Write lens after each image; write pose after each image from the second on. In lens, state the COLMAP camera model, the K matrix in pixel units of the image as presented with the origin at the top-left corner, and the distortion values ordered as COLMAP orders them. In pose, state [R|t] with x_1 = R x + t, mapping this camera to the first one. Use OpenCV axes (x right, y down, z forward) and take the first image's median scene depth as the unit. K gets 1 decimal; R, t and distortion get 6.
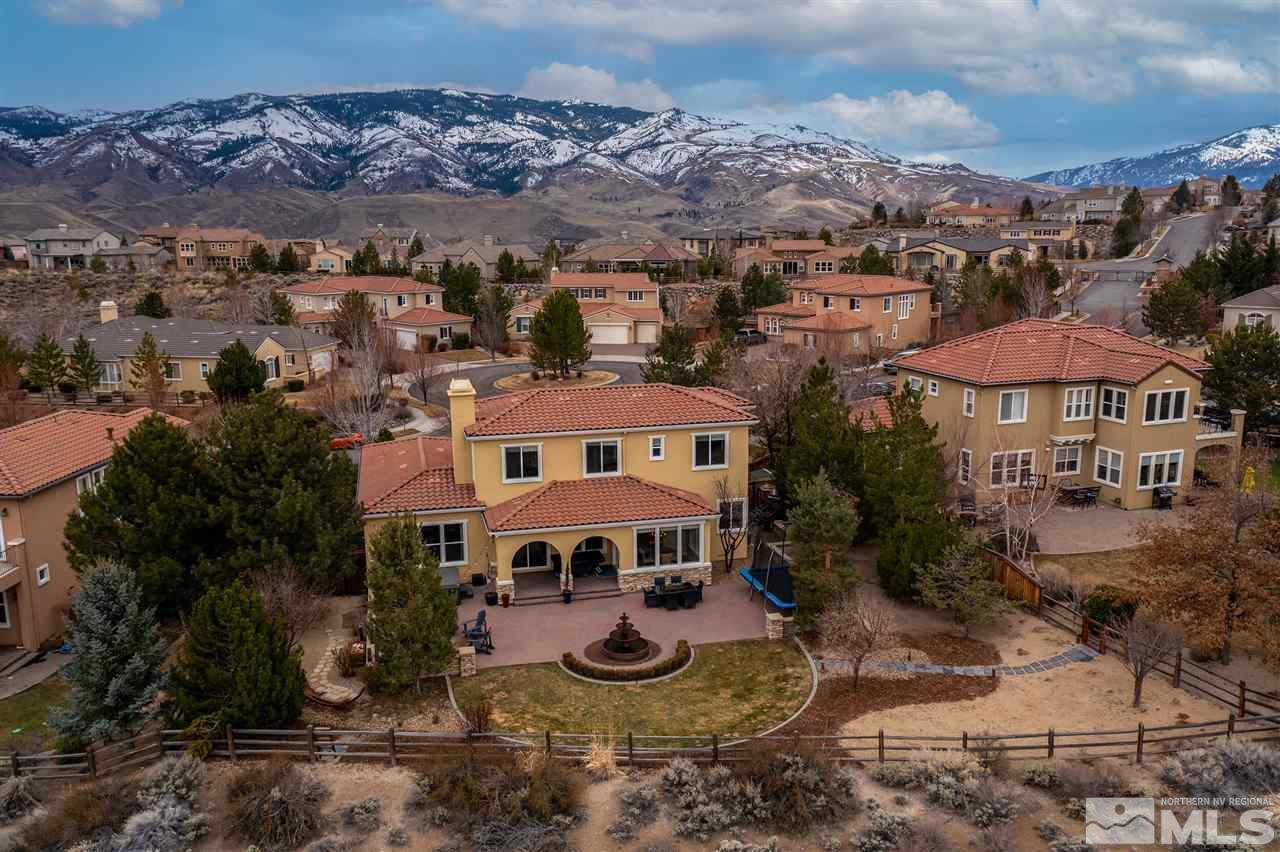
lens RADIAL K [[1005.7, 0, 643.1], [0, 1005.7, 440.4], [0, 0, 1]] dist [0.017681, 0.038898]
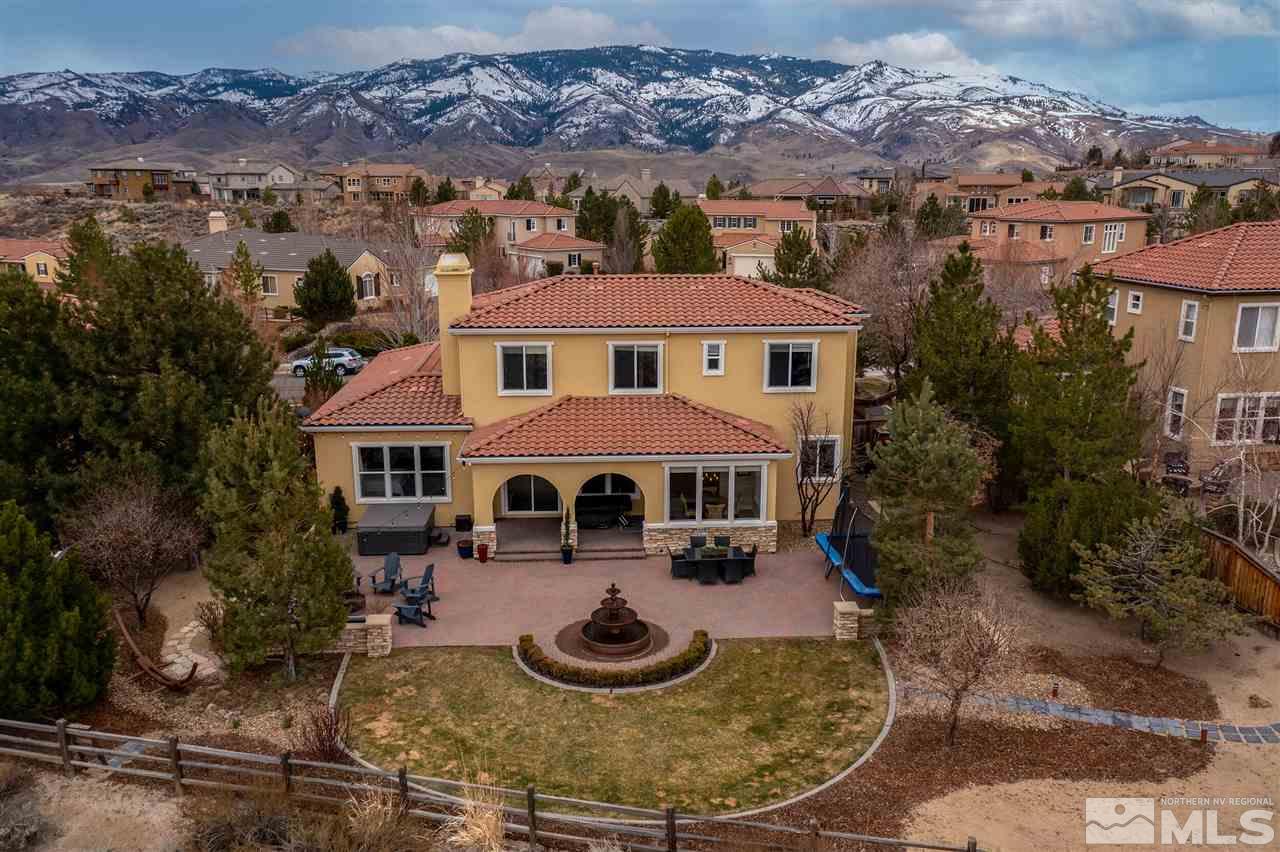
lens RADIAL K [[1011.4, 0, 642.7], [0, 1011.4, 431.3], [0, 0, 1]] dist [0.011268, 0.037436]
pose [[0.983052, 0.051968, -0.175805, 0.096188], [-0.046675, 0.998328, 0.034112, 0.038504], [0.177283, -0.025328, 0.983834, 0.286366]]
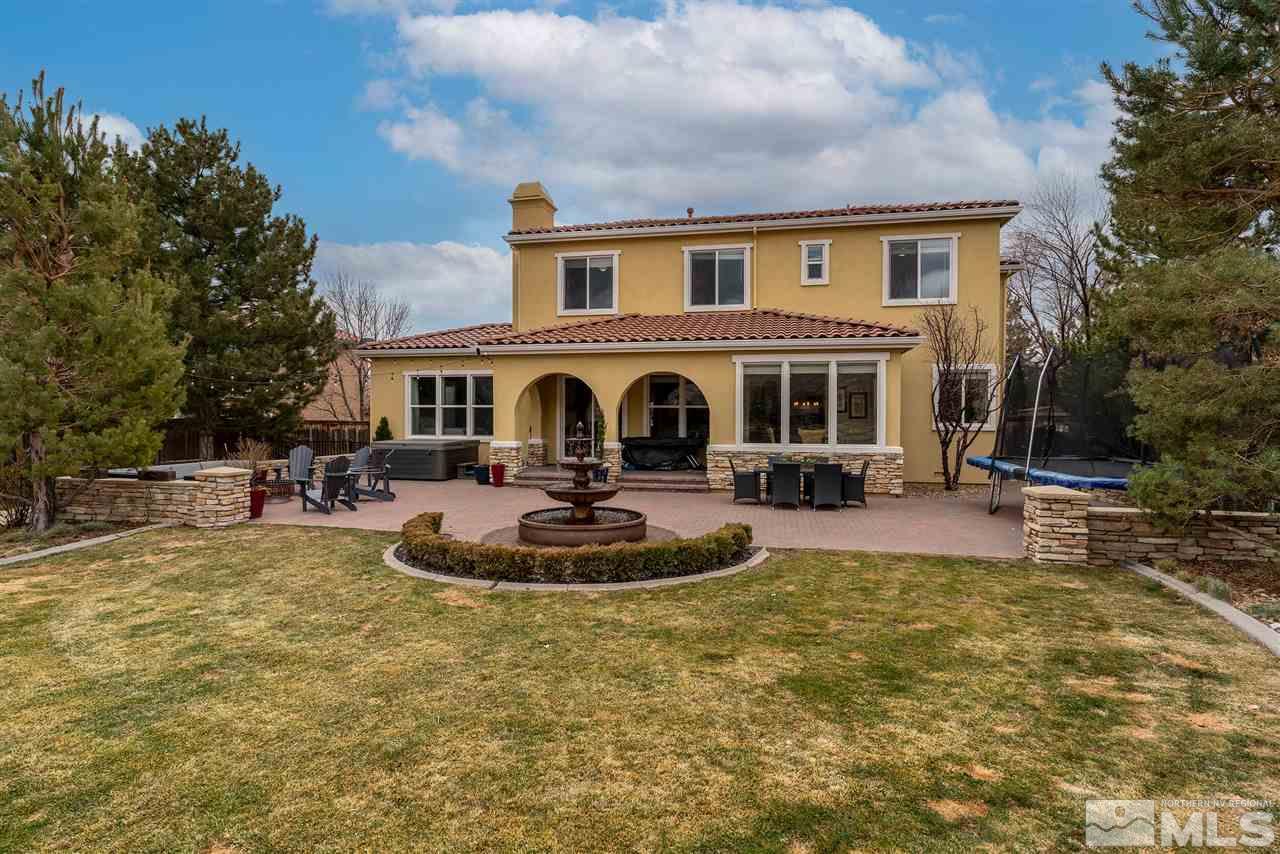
lens RADIAL K [[647.2, 0, 639.0], [0, 647.2, 424.3], [0, 0, 1]] dist [-0.012241, 0.010023]
pose [[0.896408, 0.016295, -0.442930, 0.090523], [-0.105042, 0.978665, -0.176582, 0.177647], [0.430603, 0.204816, 0.878995, 0.670949]]
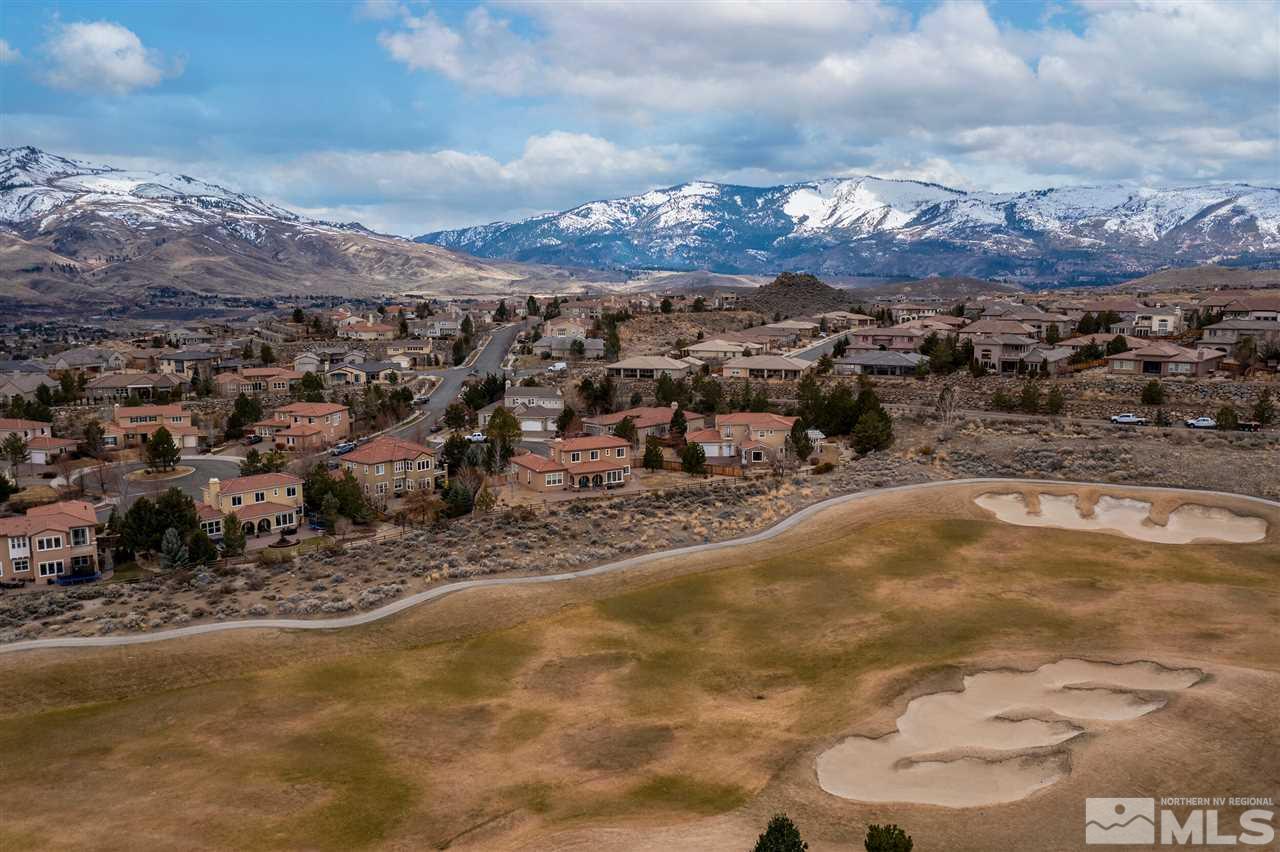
lens RADIAL K [[1011.0, 0, 640.0], [0, 1011.0, 427.0], [0, 0, 1]] dist [0.002029, 0.011209]
pose [[0.846102, -0.074047, 0.527852, -0.752420], [0.107497, 0.993660, -0.032917, 0.033642], [-0.522068, 0.084594, 0.848698, -2.628481]]
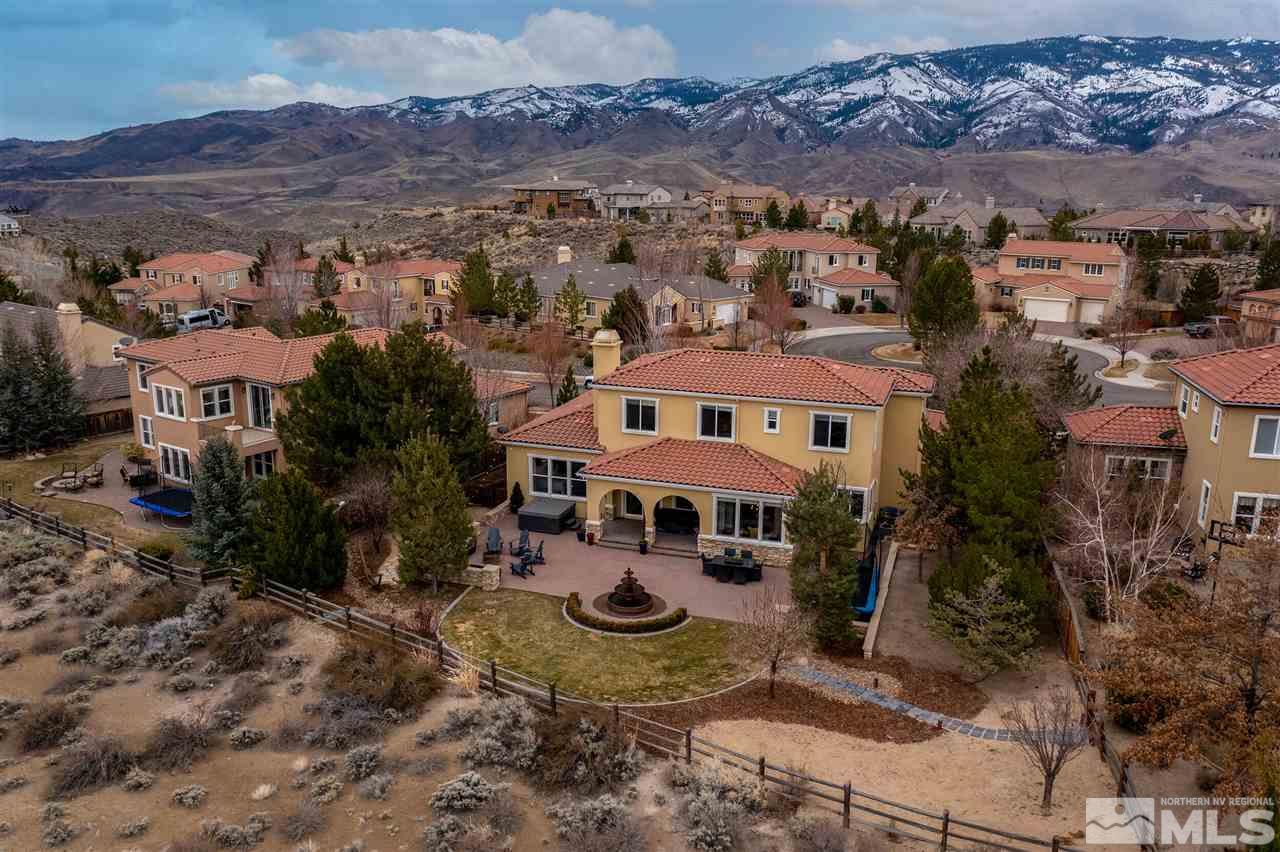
lens RADIAL K [[1005.7, 0, 643.1], [0, 1005.7, 440.4], [0, 0, 1]] dist [0.017681, 0.038898]
pose [[0.842067, 0.150751, -0.517877, 0.427453], [-0.130447, 0.988564, 0.075658, -0.031739], [0.523361, 0.003846, 0.852103, 0.107937]]
